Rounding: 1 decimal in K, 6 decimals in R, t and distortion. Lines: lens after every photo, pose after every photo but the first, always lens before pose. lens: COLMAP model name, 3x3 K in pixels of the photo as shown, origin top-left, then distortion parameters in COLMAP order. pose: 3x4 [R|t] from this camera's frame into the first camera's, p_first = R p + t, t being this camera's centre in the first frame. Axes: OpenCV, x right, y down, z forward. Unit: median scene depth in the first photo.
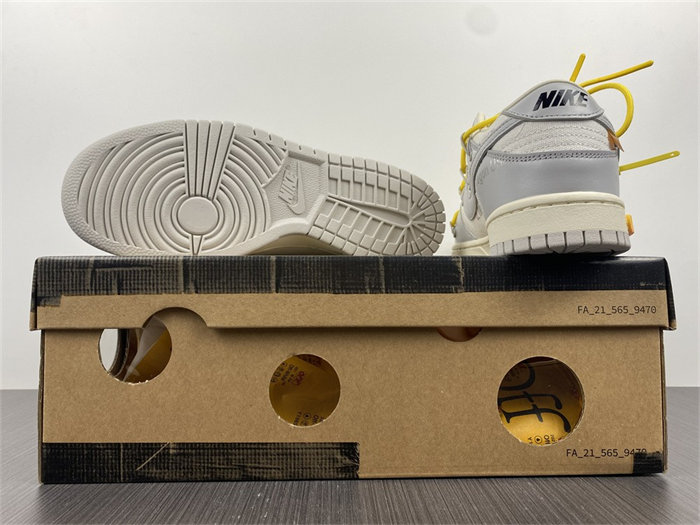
lens RADIAL K [[522.2, 0, 353.8], [0, 522.2, 261.7], [0, 0, 1]] dist [-0.000519, -0.012962]
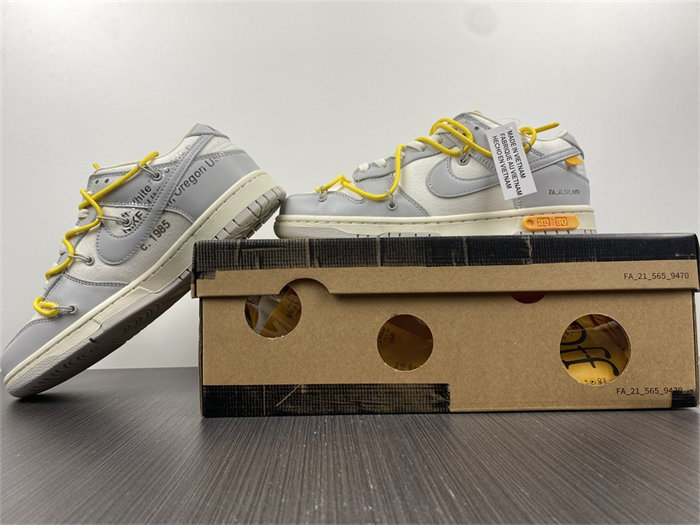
lens RADIAL K [[522.2, 0, 348.7], [0, 522.2, 259.0], [0, 0, 1]] dist [-0.000519, -0.012962]
pose [[0.999193, -0.015604, -0.037000, -0.181022], [0.015884, 0.999847, 0.007269, 0.031509], [0.036881, -0.007851, 0.999289, -0.265976]]
